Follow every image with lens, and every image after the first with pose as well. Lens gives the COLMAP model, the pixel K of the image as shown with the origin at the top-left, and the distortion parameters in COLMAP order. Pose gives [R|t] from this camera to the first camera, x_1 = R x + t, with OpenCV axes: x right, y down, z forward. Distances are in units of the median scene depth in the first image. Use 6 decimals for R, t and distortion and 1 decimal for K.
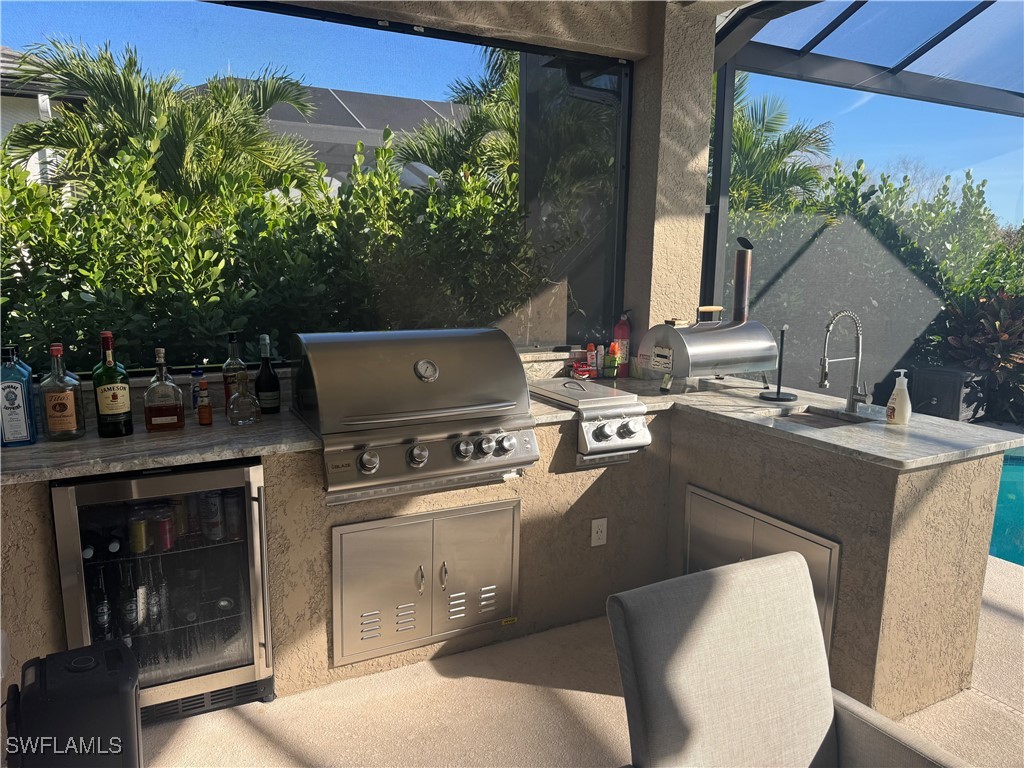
lens RADIAL K [[724.2, 0, 558.6], [0, 724.2, 390.8], [0, 0, 1]] dist [0.059953, -0.065553]
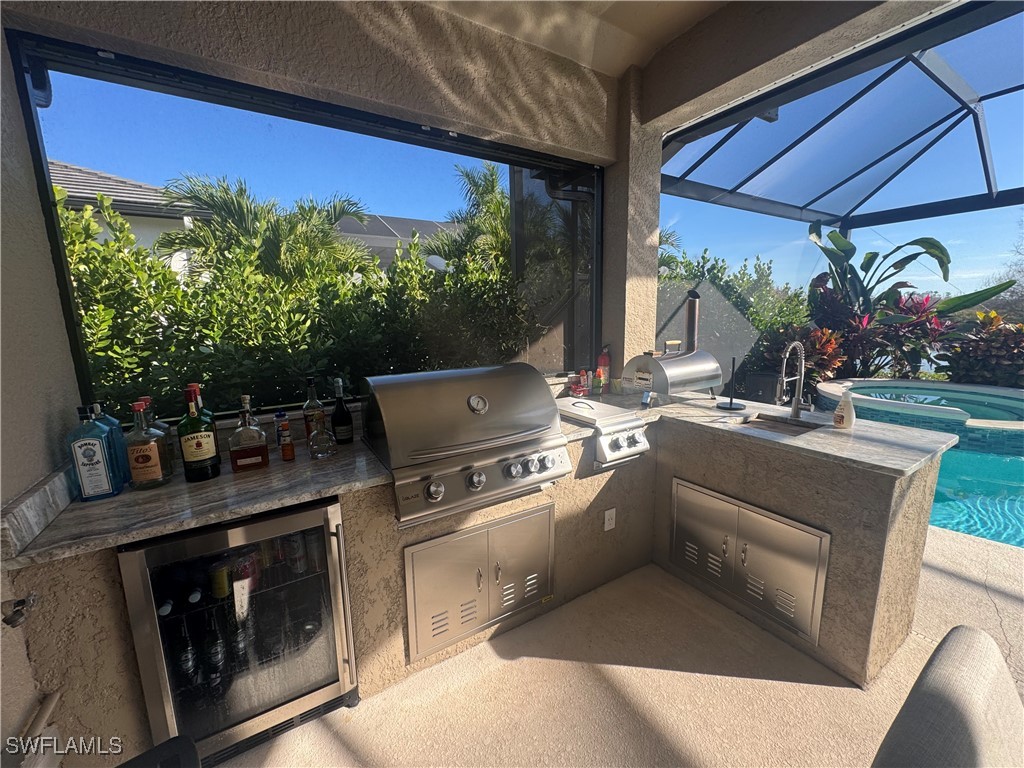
lens RADIAL K [[408.4, 0, 537.4], [0, 408.4, 385.8], [0, 0, 1]] dist [-0.000278, 0.001111]
pose [[0.997215, -0.041216, 0.062153, -0.111199], [0.041580, 0.999125, -0.004561, -0.045201], [-0.061910, 0.007132, 0.998056, 0.293349]]
